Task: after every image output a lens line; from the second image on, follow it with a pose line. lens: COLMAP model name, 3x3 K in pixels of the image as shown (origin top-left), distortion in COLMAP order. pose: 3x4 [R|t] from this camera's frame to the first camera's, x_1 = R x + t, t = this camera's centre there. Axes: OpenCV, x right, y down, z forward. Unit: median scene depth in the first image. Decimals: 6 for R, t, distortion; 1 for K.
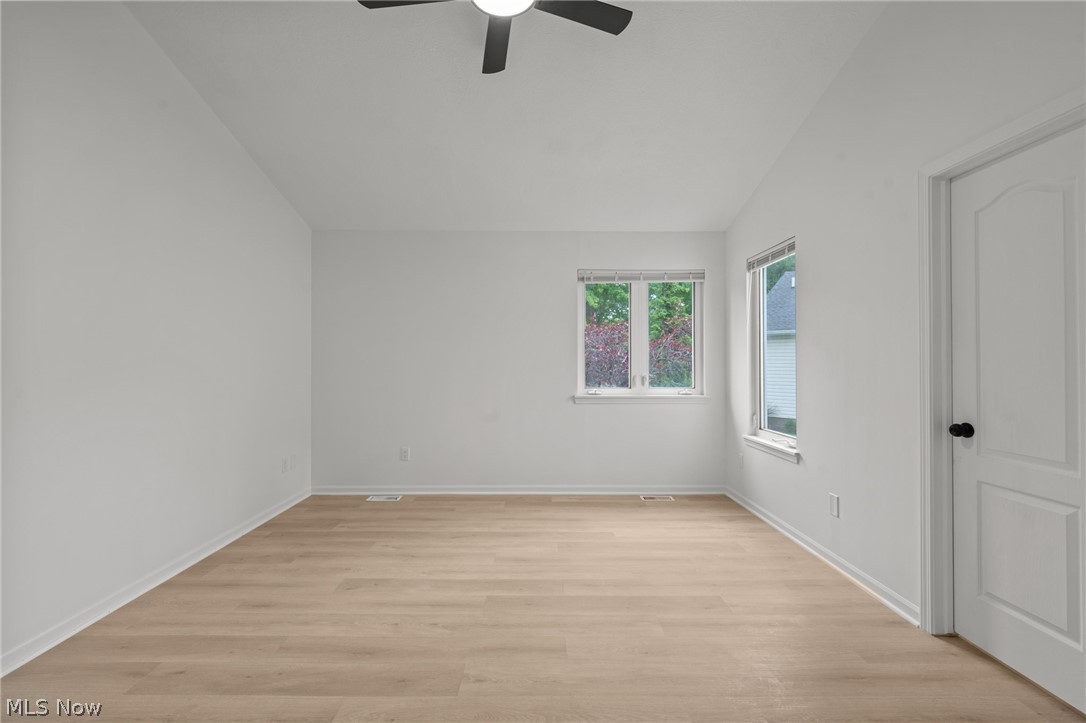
lens RADIAL K [[466.0, 0, 543.0], [0, 466.0, 361.5], [0, 0, 1]] dist [-0.000723, -0.000466]
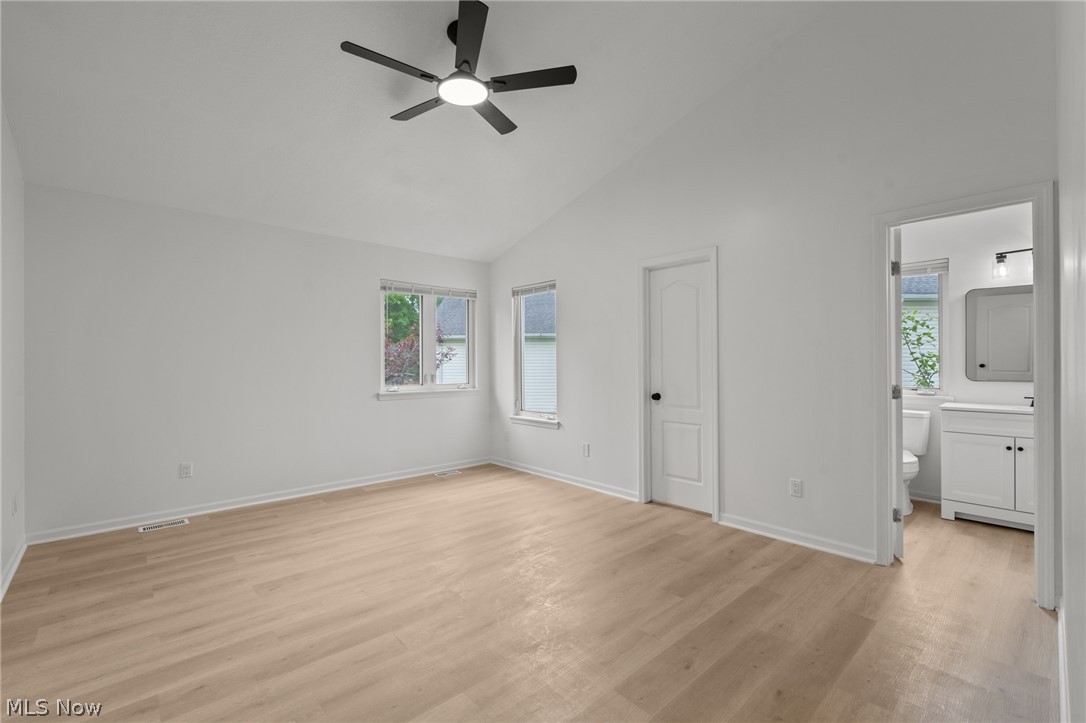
lens RADIAL K [[466.0, 0, 543.0], [0, 466.0, 361.5], [0, 0, 1]] dist [-0.000723, -0.000466]
pose [[0.743687, -0.000065, 0.668528, -0.494417], [0.000087, 1.000000, 0.000001, -0.002576], [-0.668528, 0.000057, 0.743687, -0.103570]]
